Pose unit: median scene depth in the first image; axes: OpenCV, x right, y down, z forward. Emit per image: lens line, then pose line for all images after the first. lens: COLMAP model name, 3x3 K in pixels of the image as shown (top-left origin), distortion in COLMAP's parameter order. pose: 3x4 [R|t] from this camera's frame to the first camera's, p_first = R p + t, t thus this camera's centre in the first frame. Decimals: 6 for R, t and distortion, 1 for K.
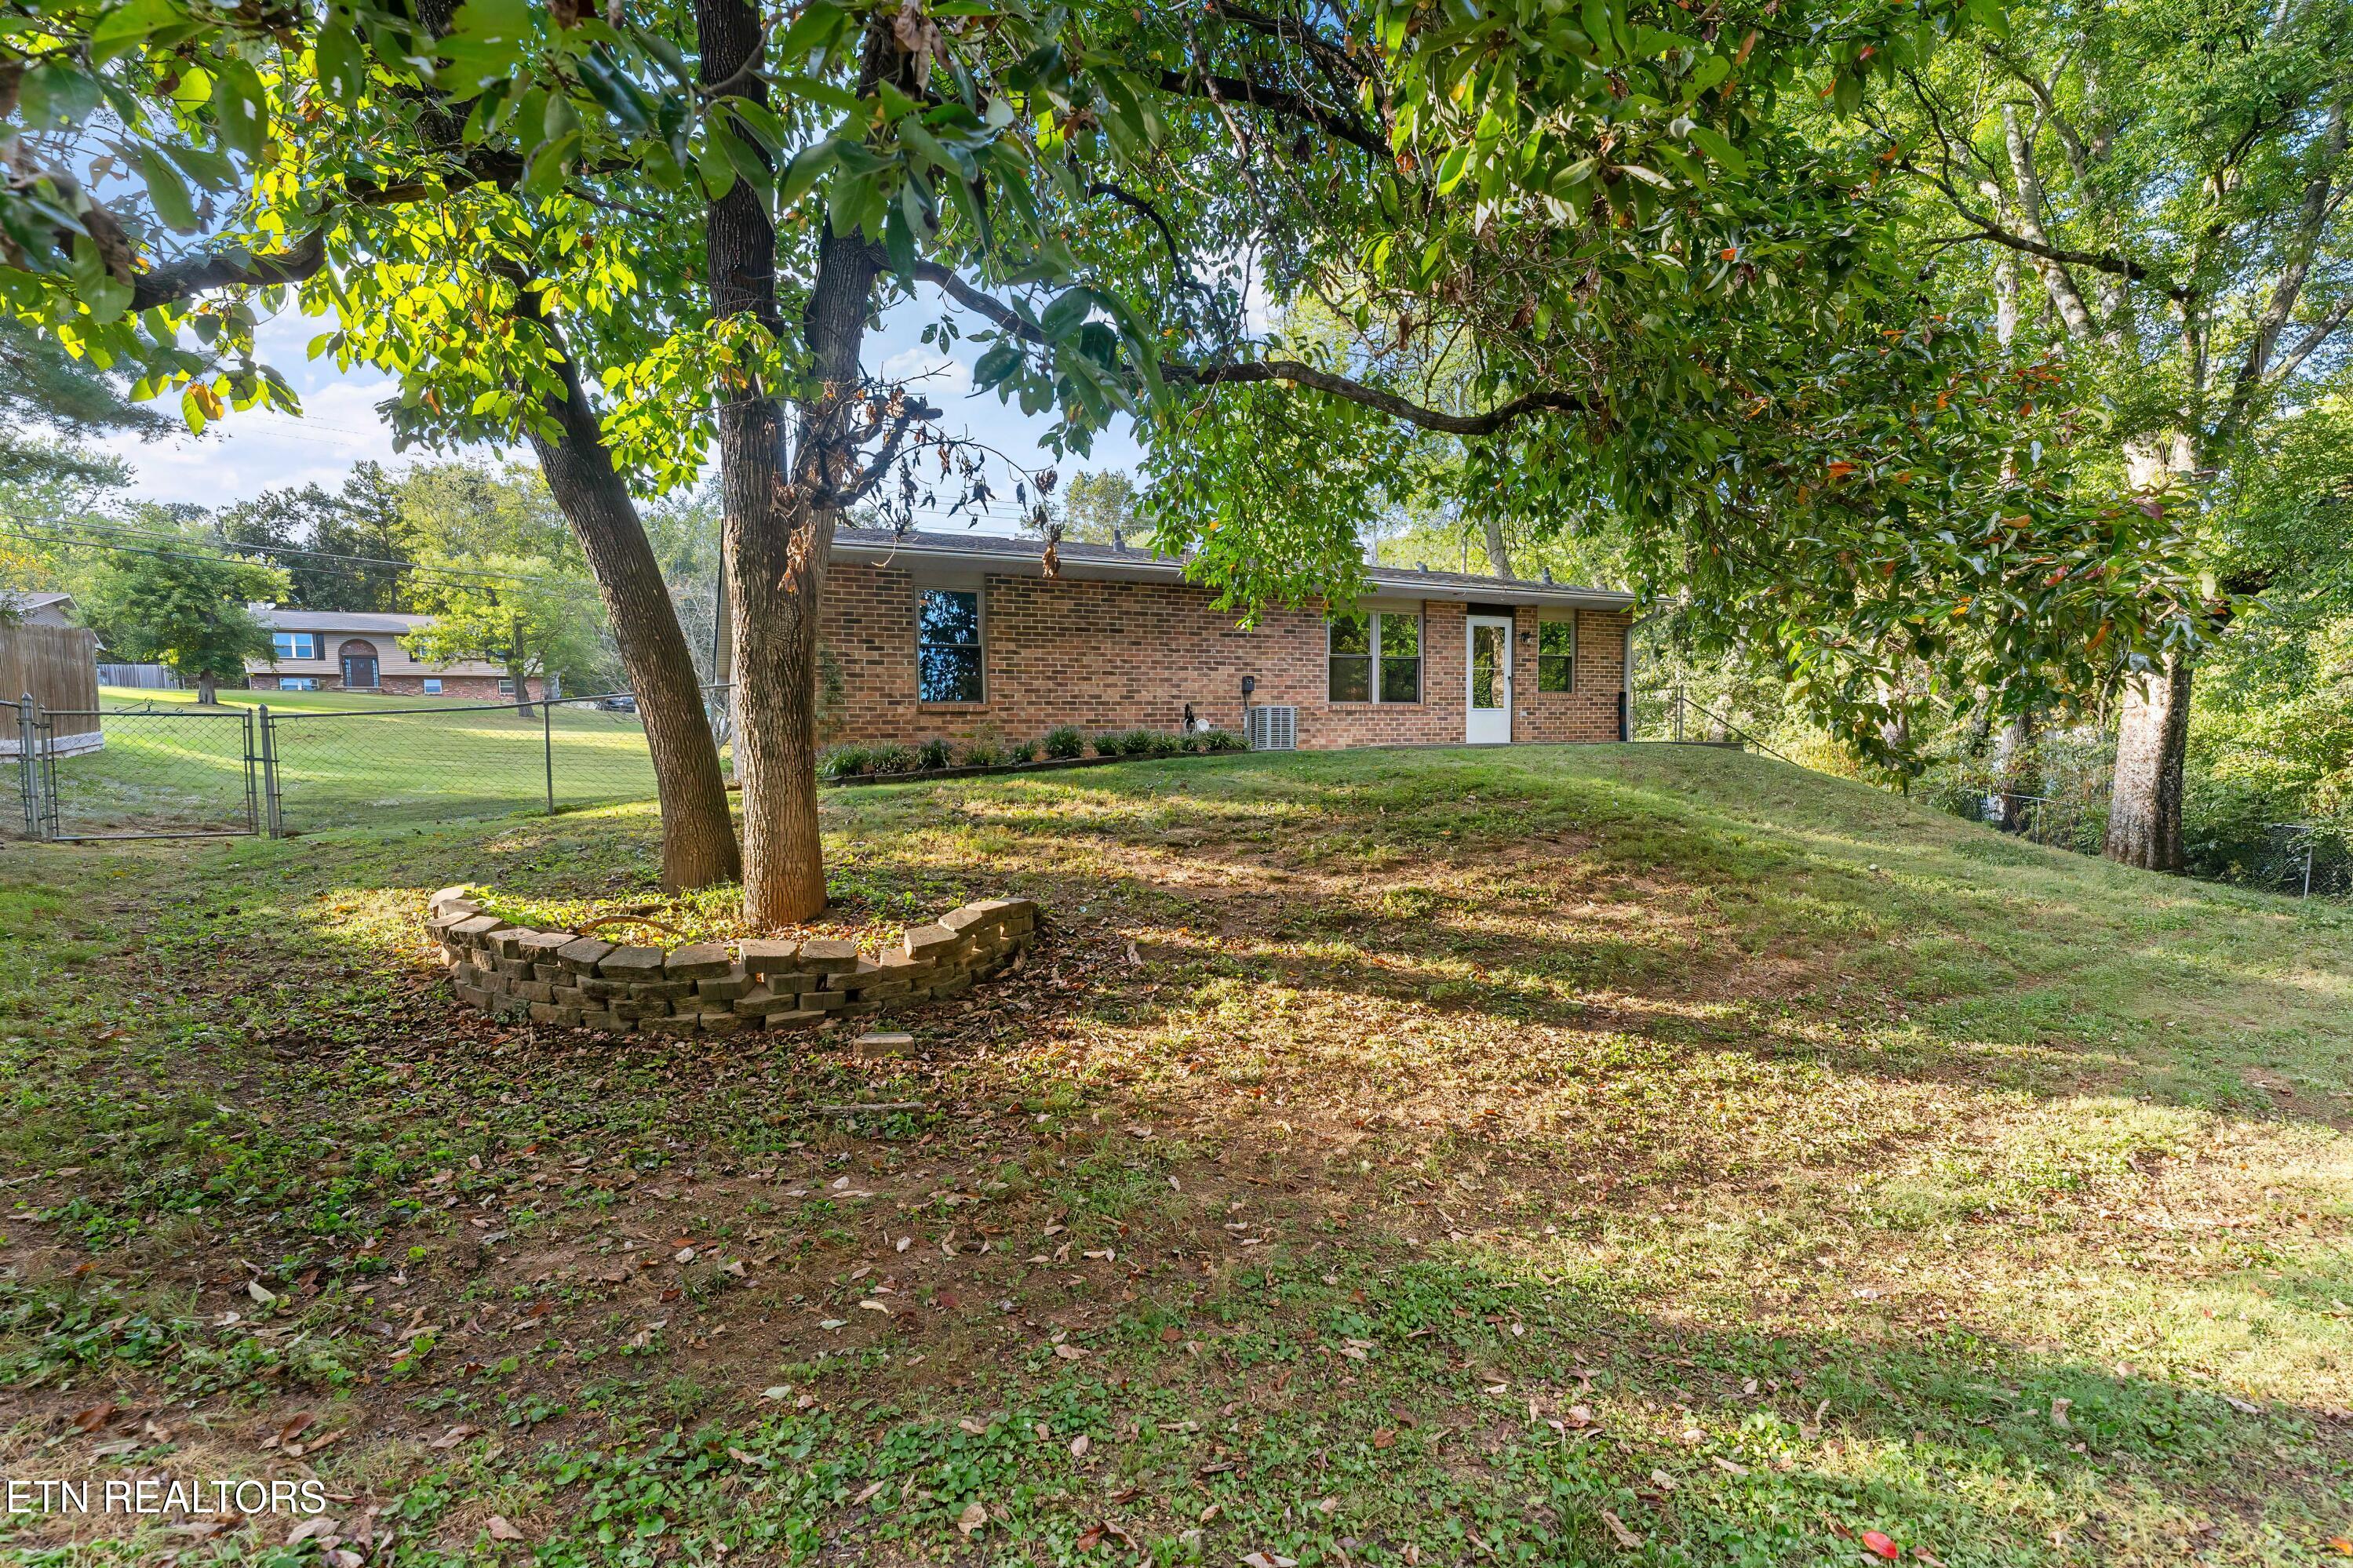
lens RADIAL K [[1121.3, 0, 1176.1], [0, 1121.3, 791.4], [0, 0, 1]] dist [-0.003915, -0.000194]
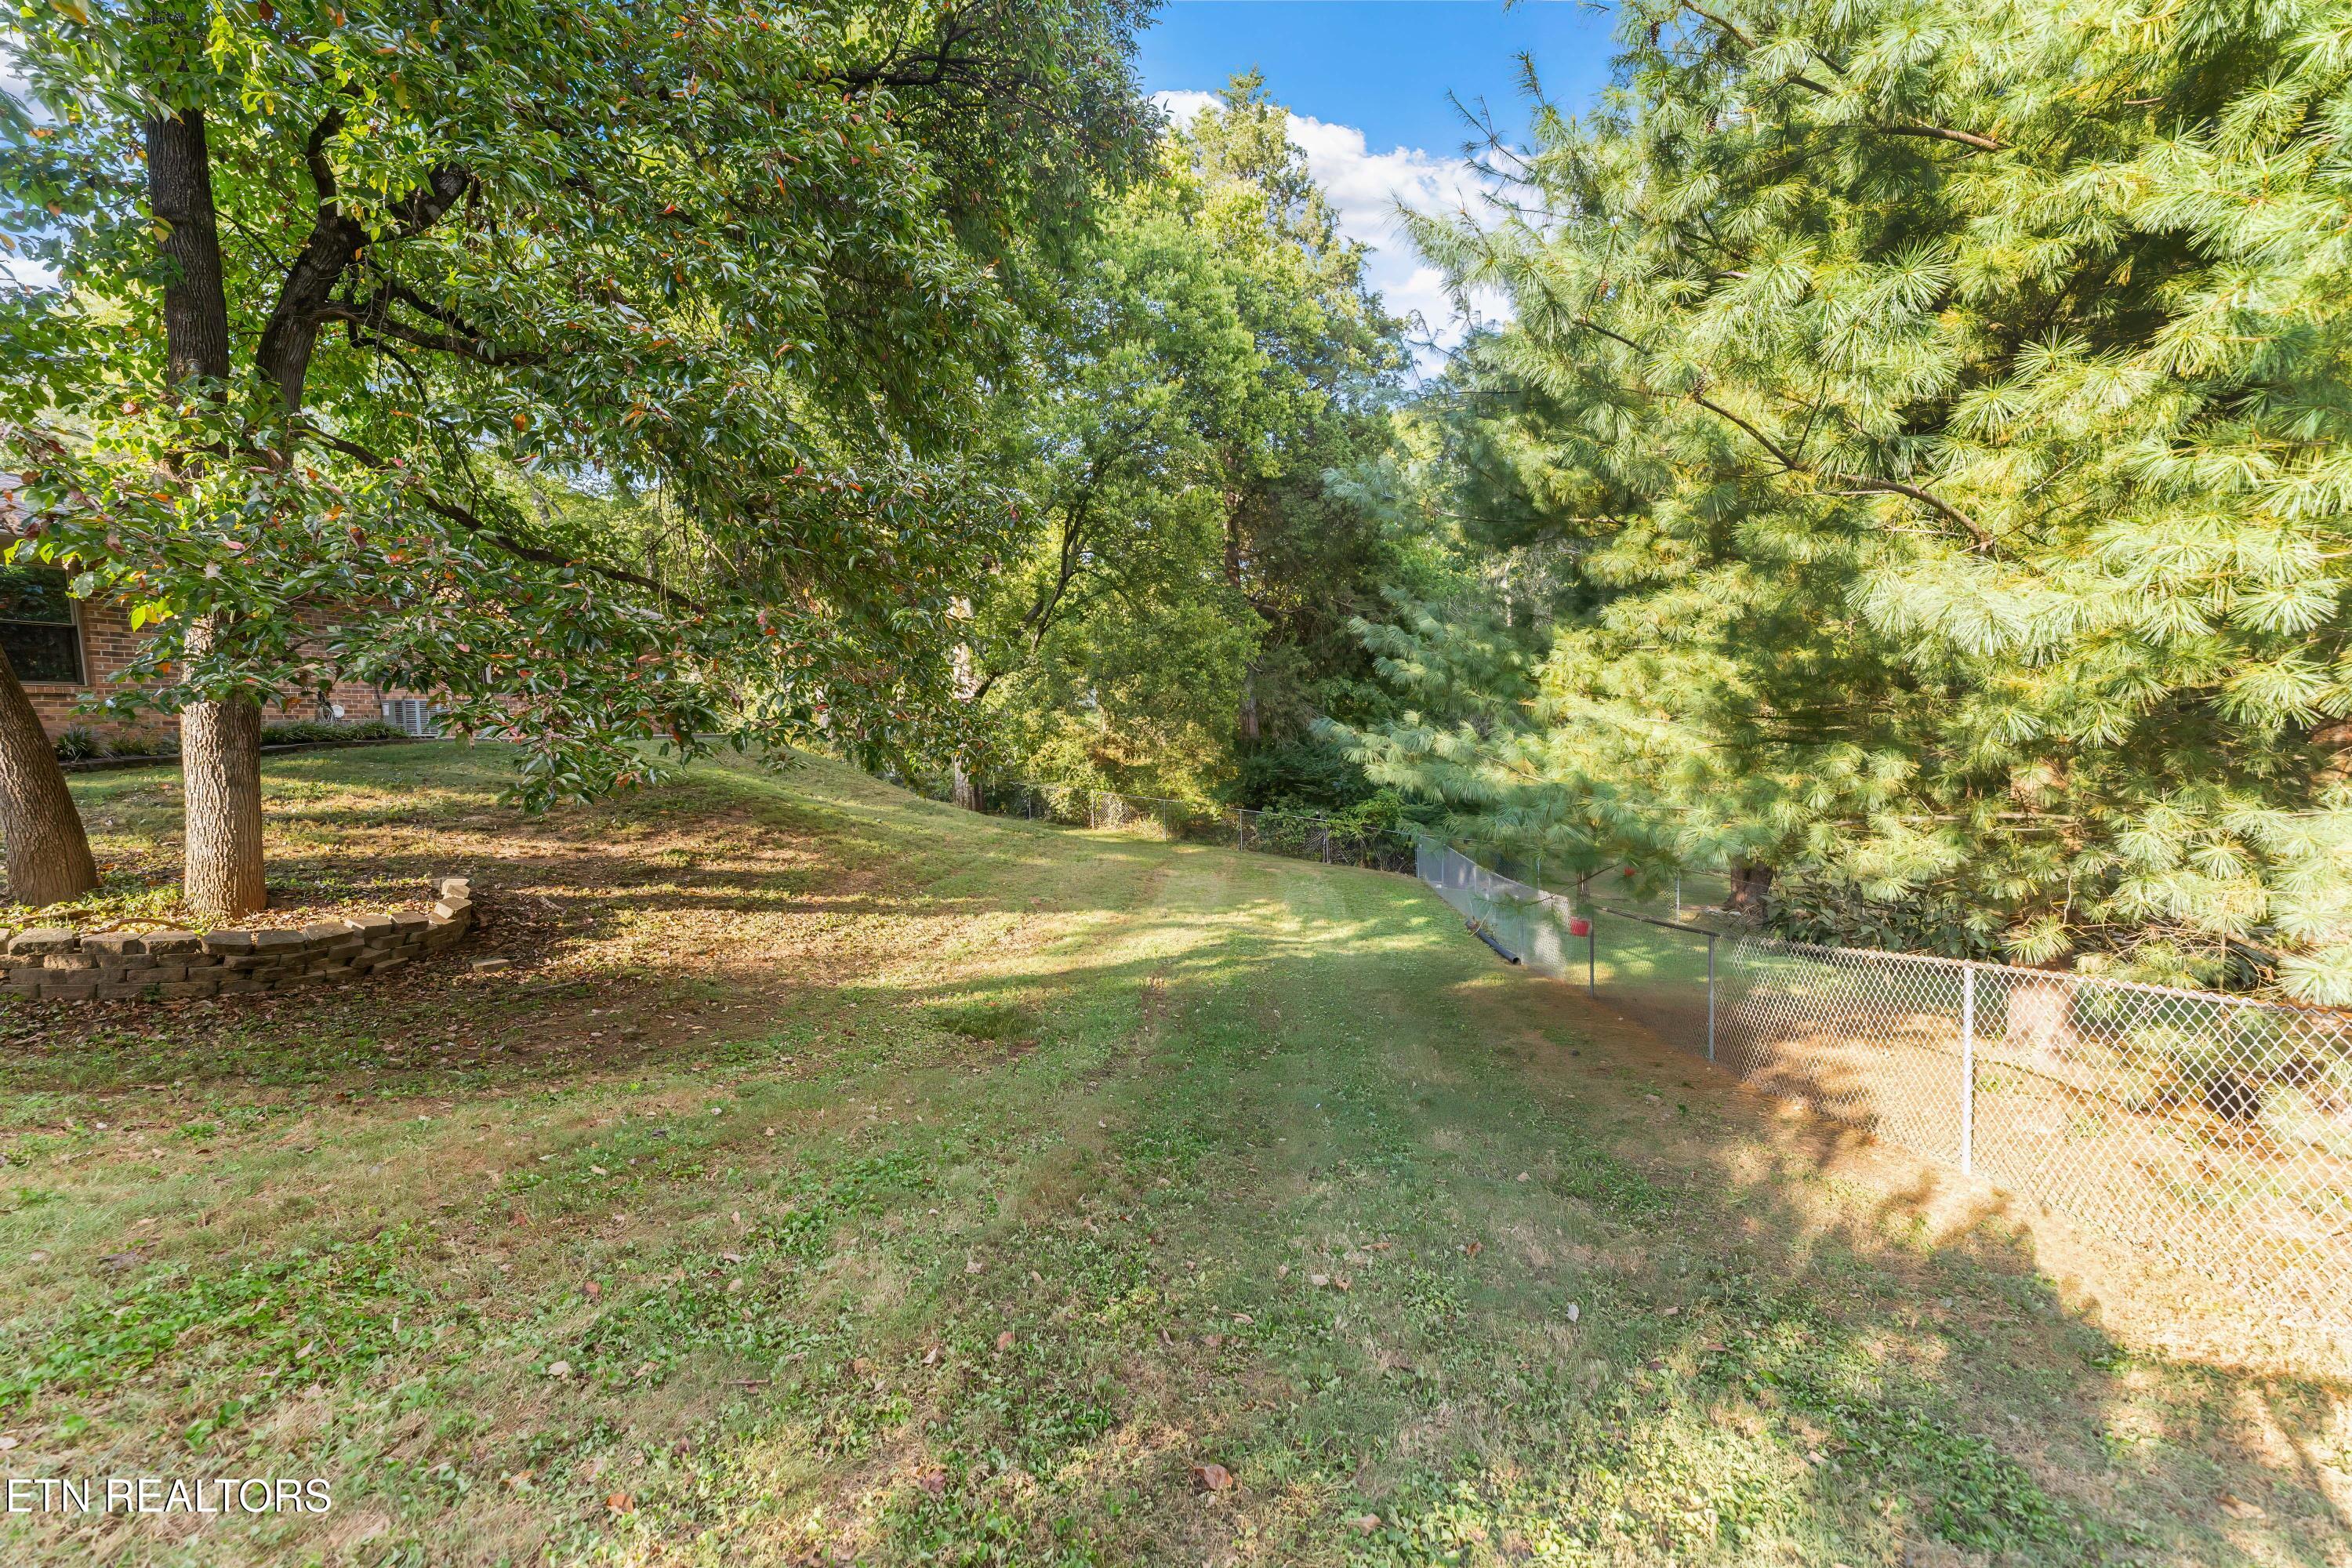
lens RADIAL K [[959.2, 0, 1175.6], [0, 959.2, 776.6], [0, 0, 1]] dist [-0.002492, -0.000523]
pose [[0.573514, -0.008528, 0.819151, -0.640441], [-0.028037, 0.999156, 0.030032, -0.103844], [-0.818716, -0.040190, 0.572791, -0.523382]]
